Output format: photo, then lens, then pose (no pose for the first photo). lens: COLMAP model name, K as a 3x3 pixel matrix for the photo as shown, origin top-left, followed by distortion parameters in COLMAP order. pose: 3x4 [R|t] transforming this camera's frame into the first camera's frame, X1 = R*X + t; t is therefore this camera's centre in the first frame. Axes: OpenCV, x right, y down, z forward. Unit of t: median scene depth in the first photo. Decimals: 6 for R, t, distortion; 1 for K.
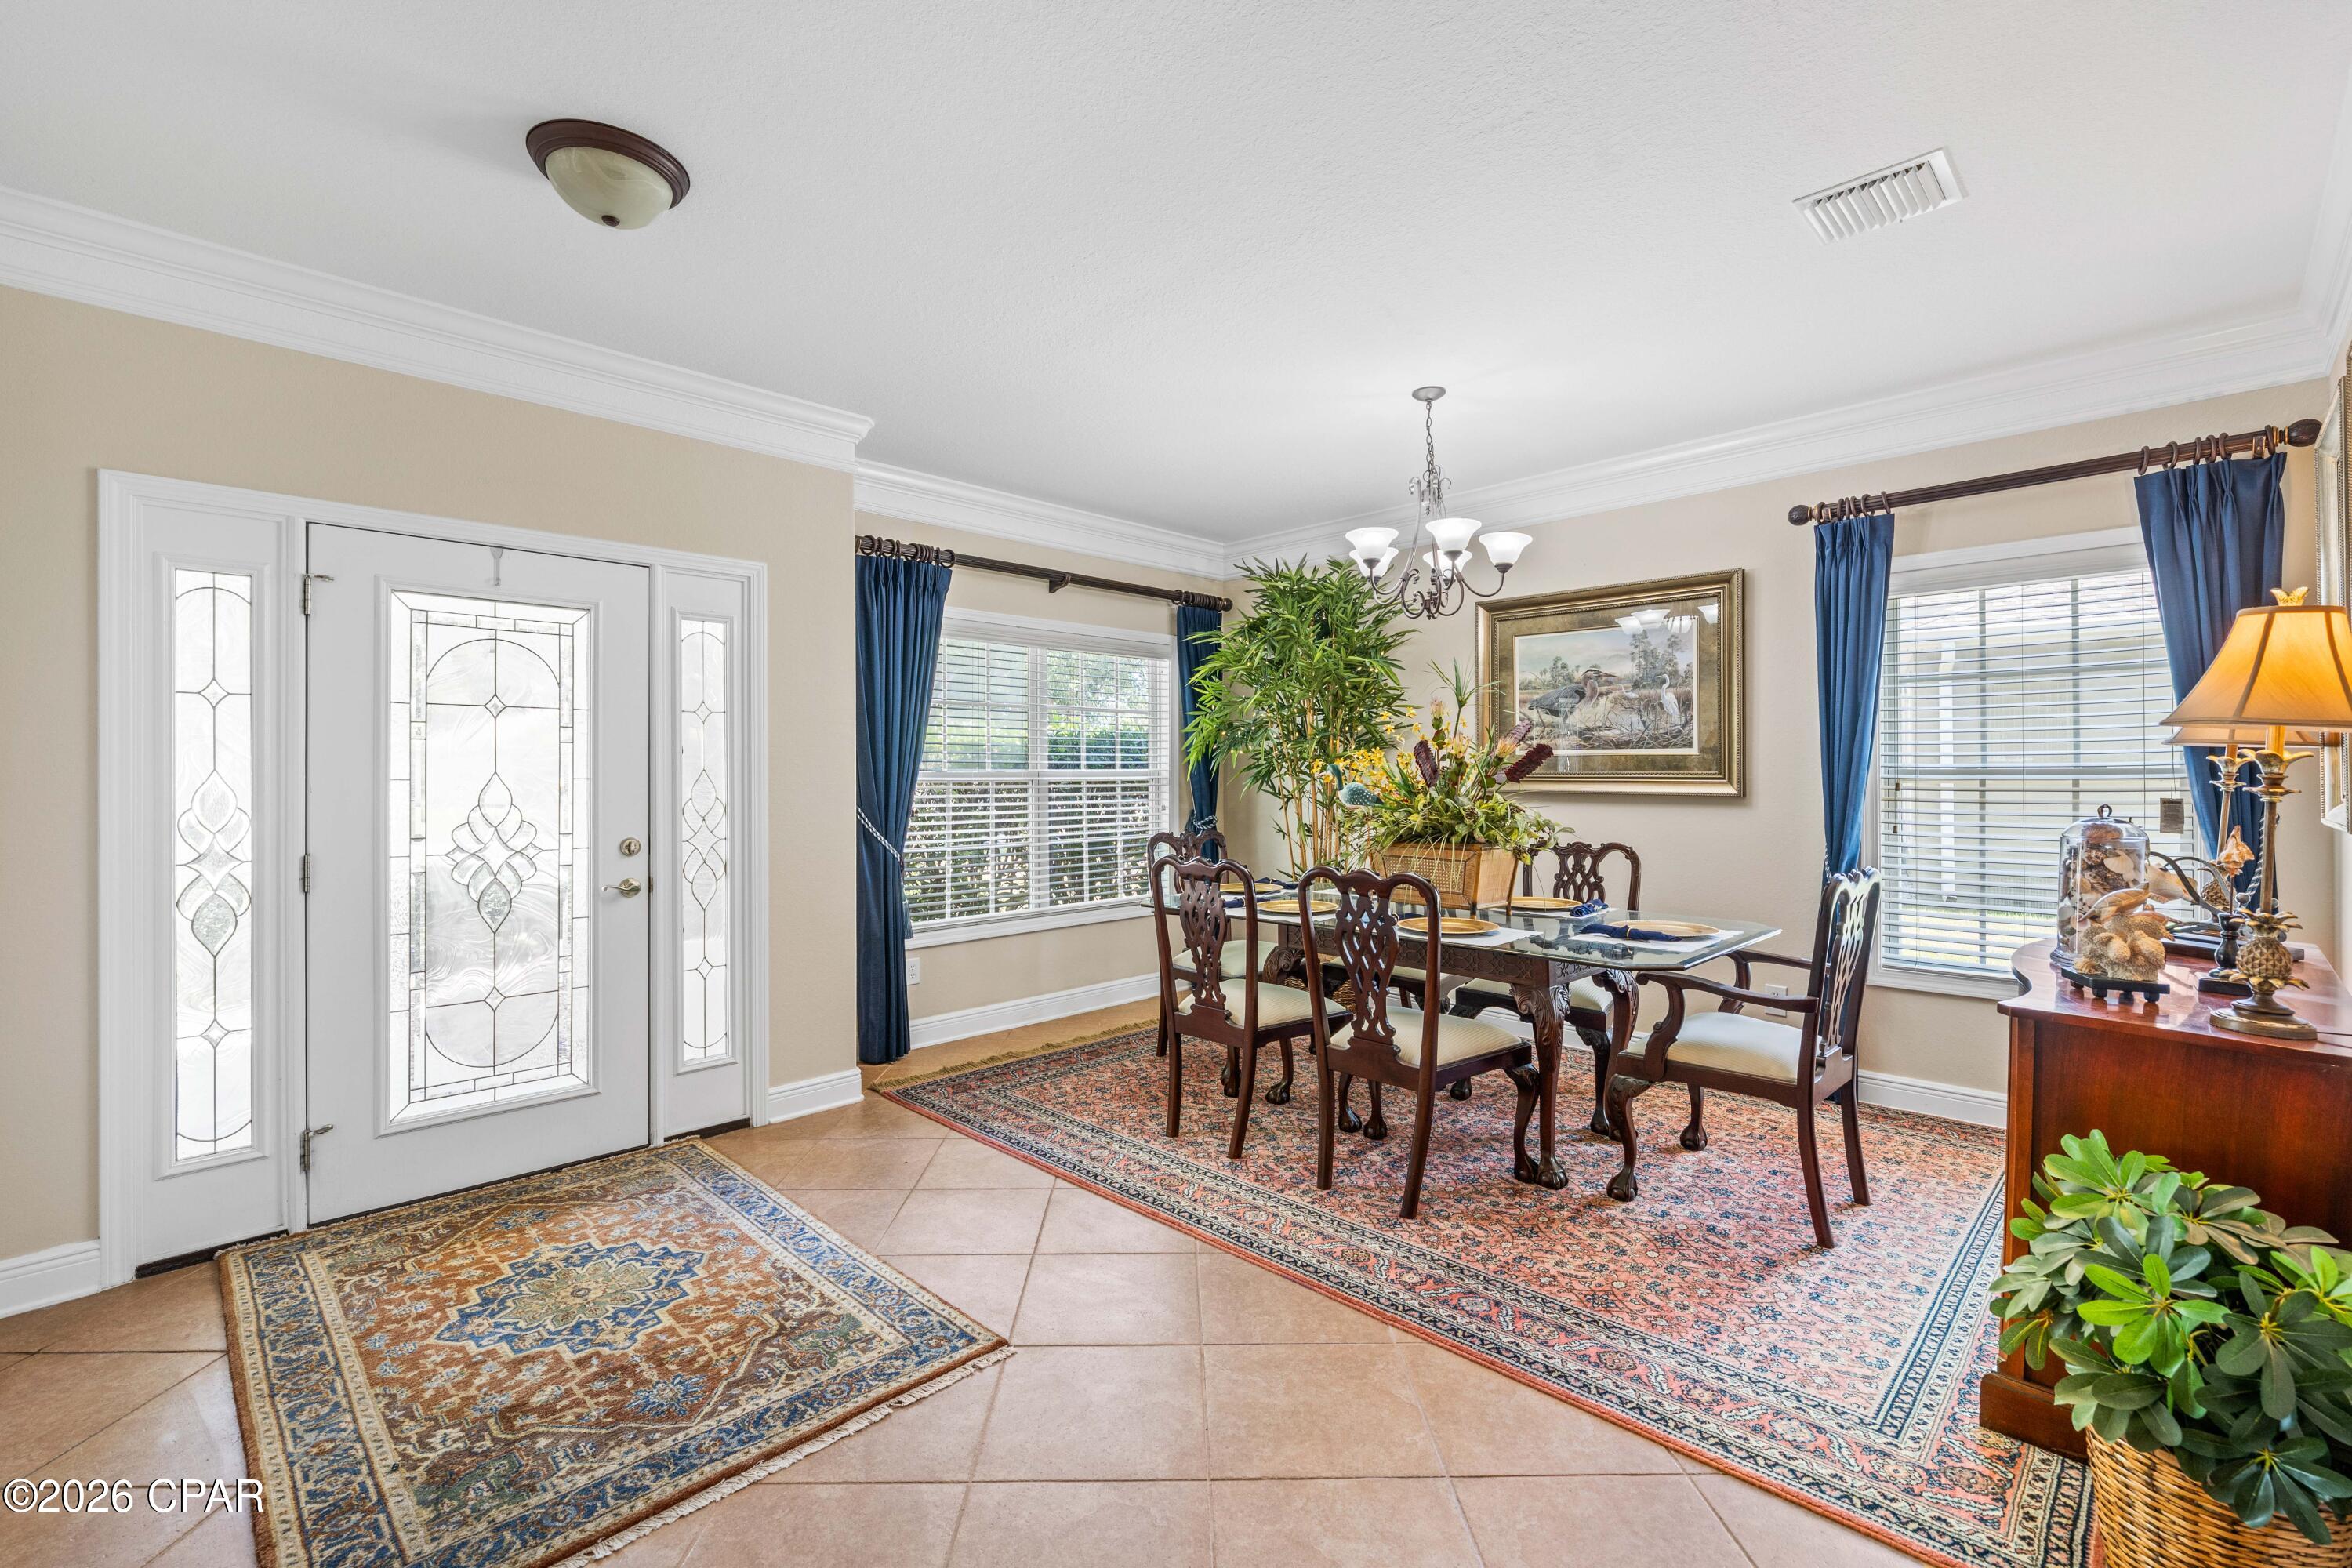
lens RADIAL K [[1020.5, 0, 1175.1], [0, 1020.5, 766.9], [0, 0, 1]] dist [0.006312, -0.000172]
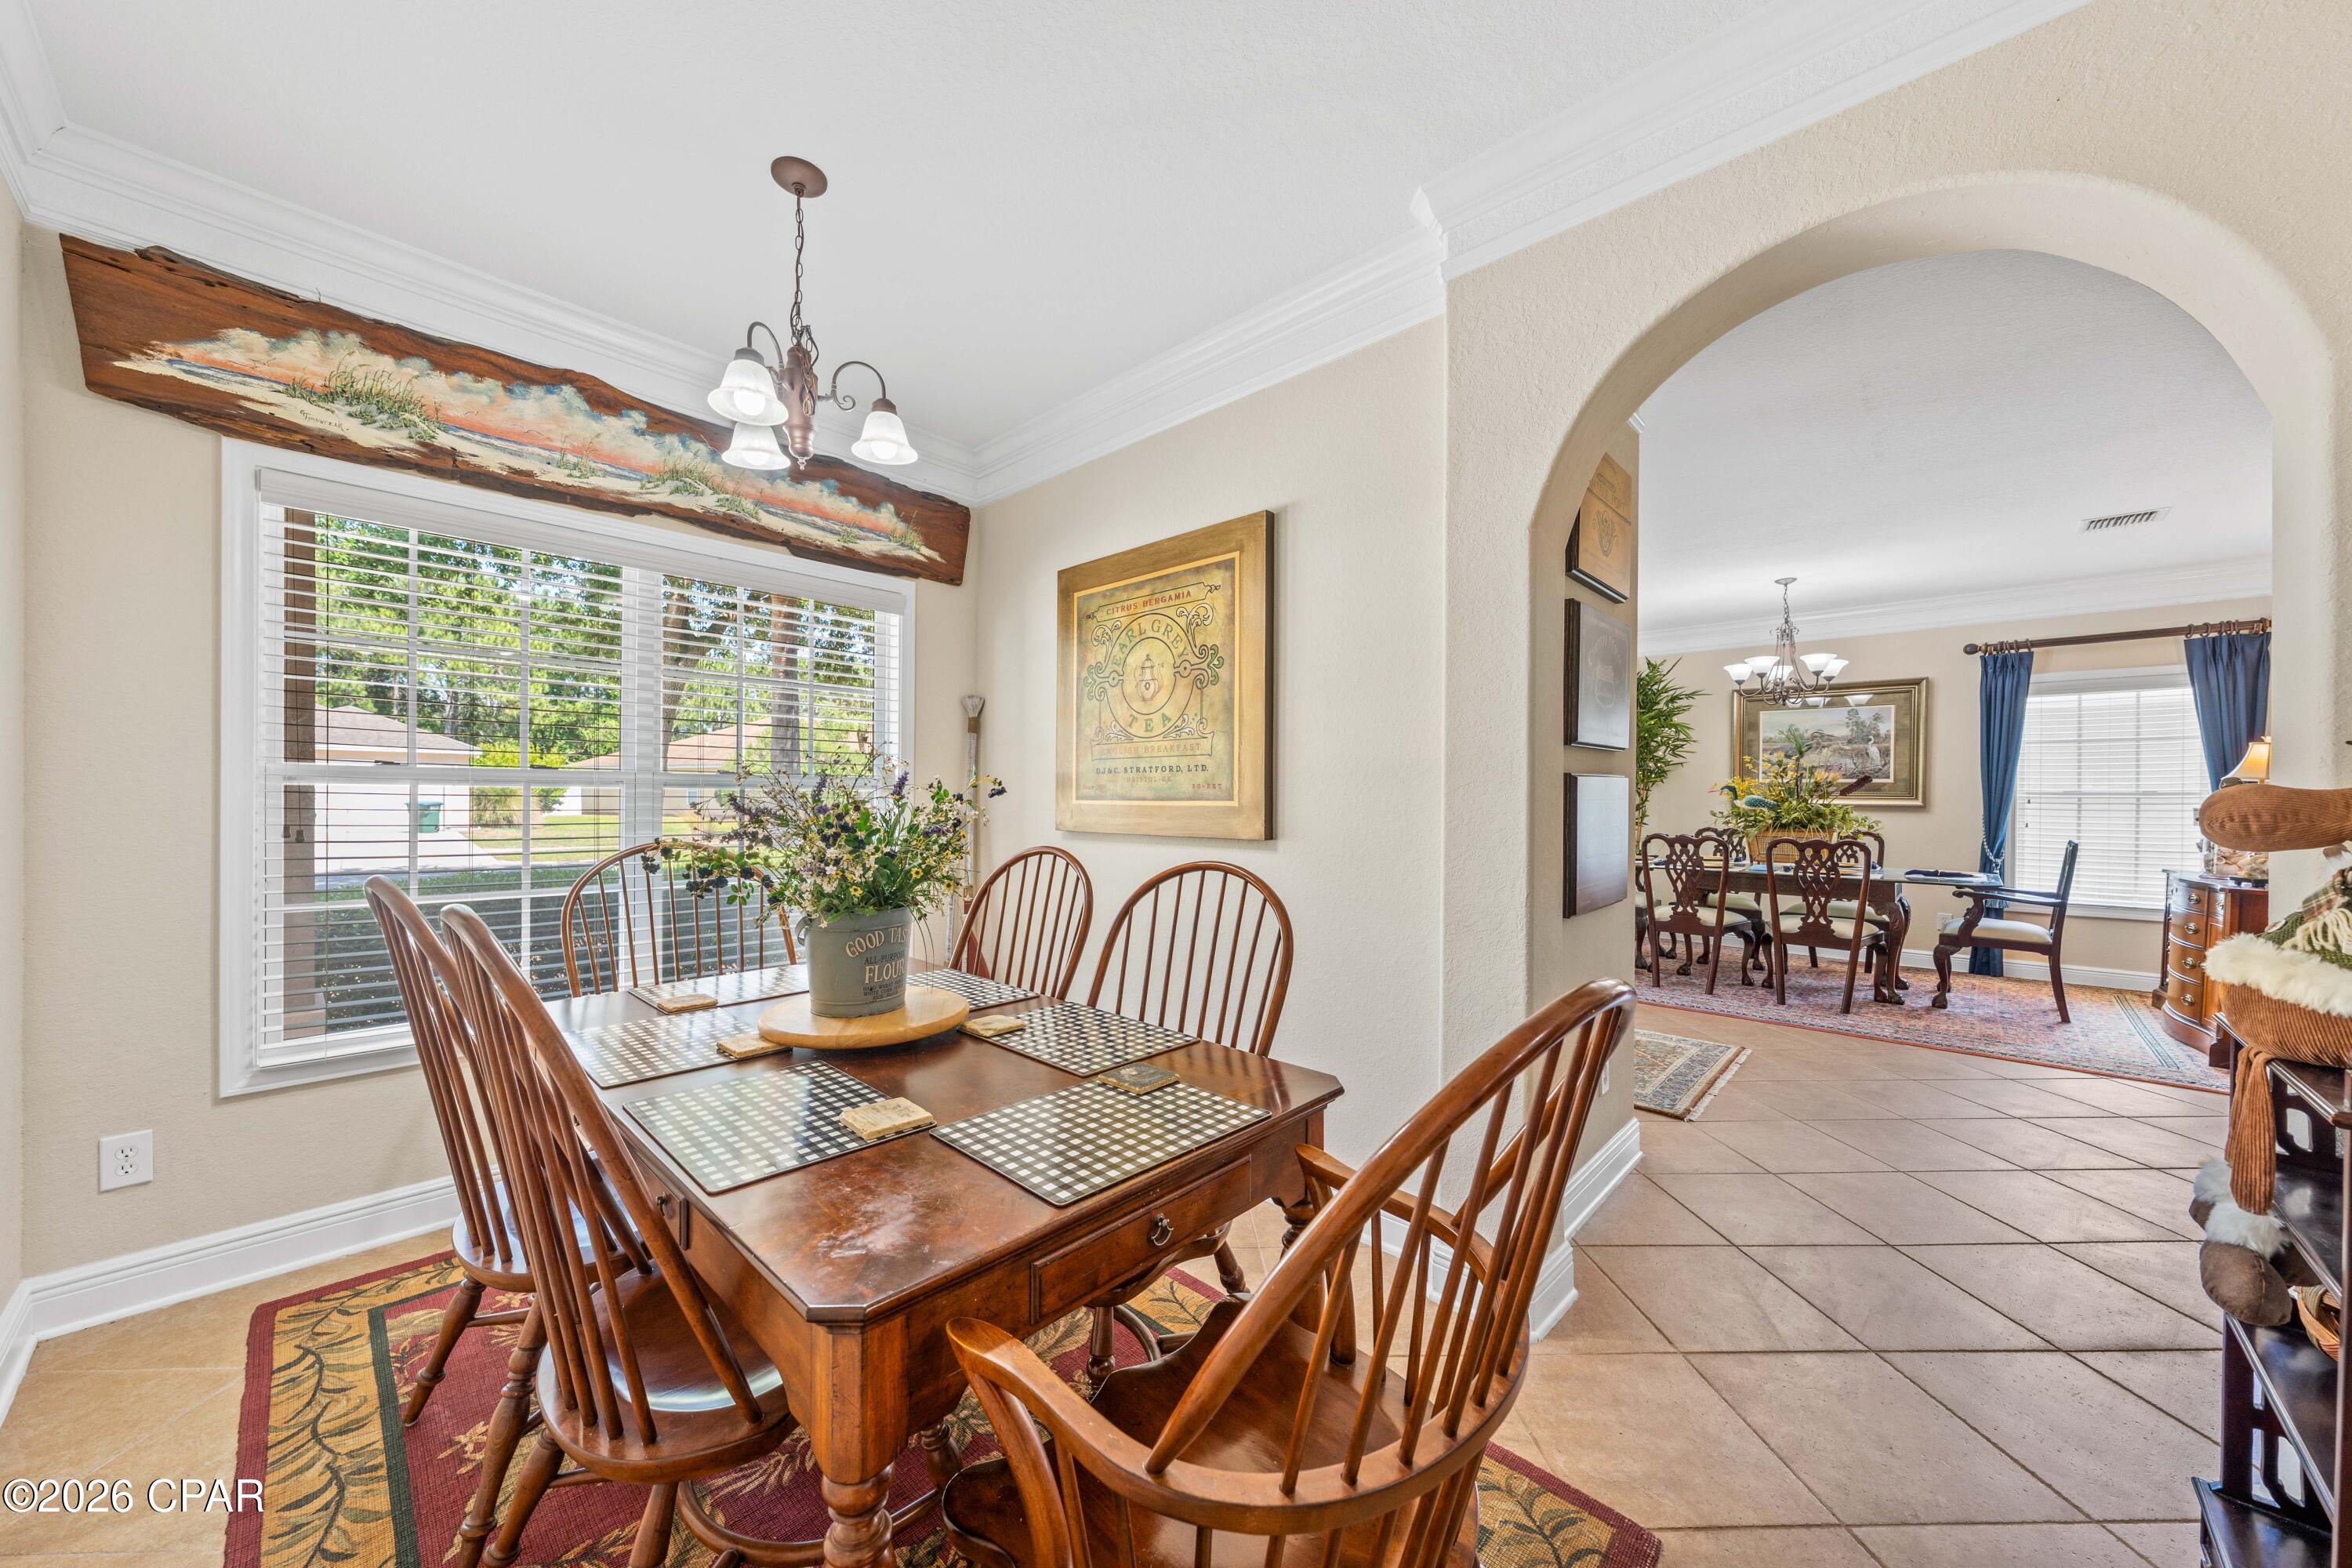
lens RADIAL K [[830.7, 0, 1169.7], [0, 830.7, 799.5], [0, 0, 1]] dist [0.000583, 0.000115]
pose [[0.999556, 0.011372, 0.027536, -0.861784], [-0.011619, 0.999894, 0.008817, 0.020883], [-0.027433, -0.009133, 0.999582, -0.433070]]
